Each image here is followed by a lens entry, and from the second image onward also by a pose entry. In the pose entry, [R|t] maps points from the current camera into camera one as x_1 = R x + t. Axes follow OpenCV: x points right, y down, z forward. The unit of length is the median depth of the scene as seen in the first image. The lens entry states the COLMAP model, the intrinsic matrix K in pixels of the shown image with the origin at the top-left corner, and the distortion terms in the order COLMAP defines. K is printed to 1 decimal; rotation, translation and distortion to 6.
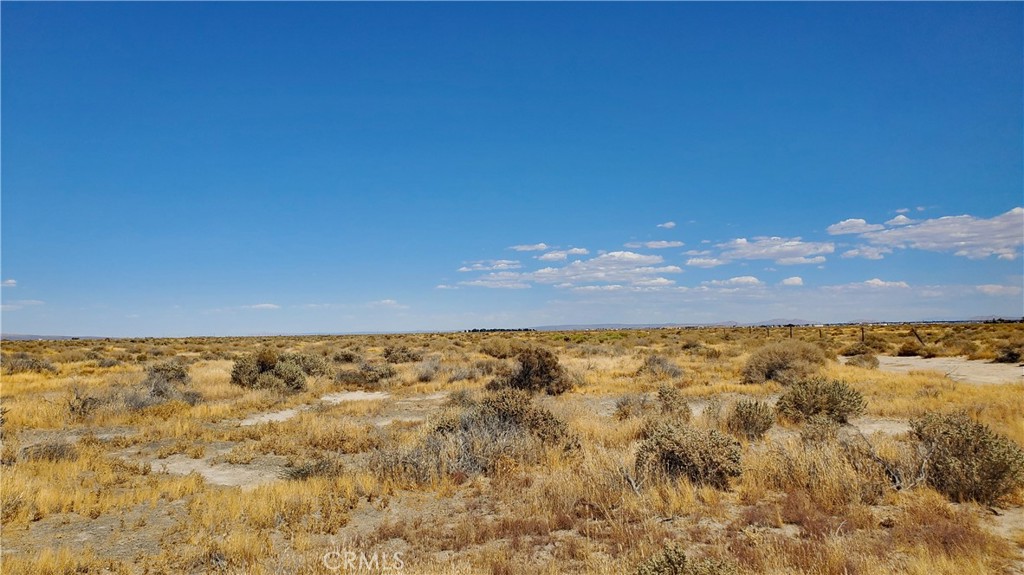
lens RADIAL K [[803.6, 0, 506.1], [0, 803.6, 305.9], [0, 0, 1]] dist [0.038229, -0.032440]
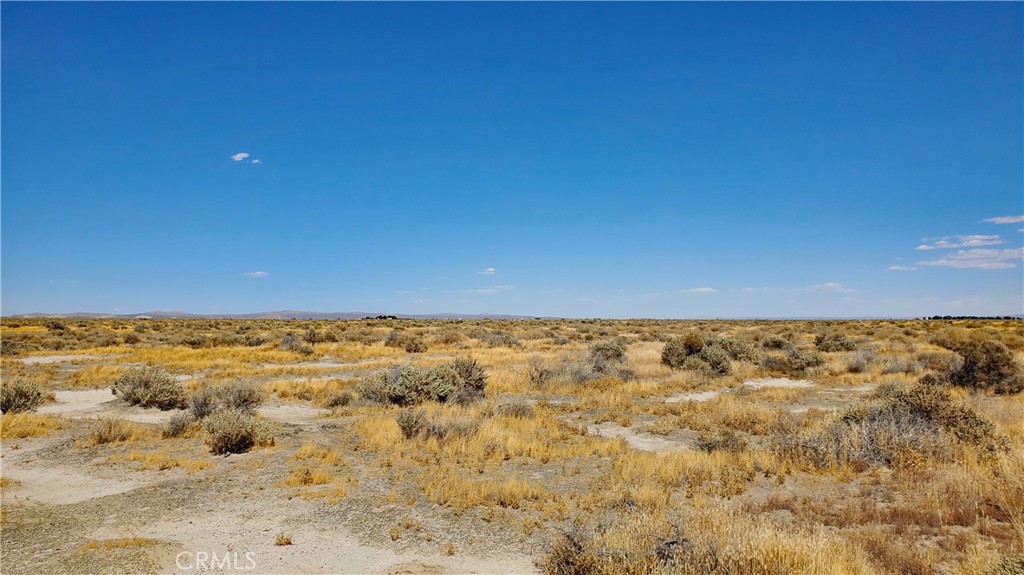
lens RADIAL K [[803.6, 0, 505.6], [0, 803.6, 301.6], [0, 0, 1]] dist [0.038229, -0.032440]
pose [[0.863215, 0.006838, -0.504790, 0.060354], [0.000730, 0.999890, 0.014793, -0.009736], [0.504836, -0.013138, 0.863115, -0.096492]]
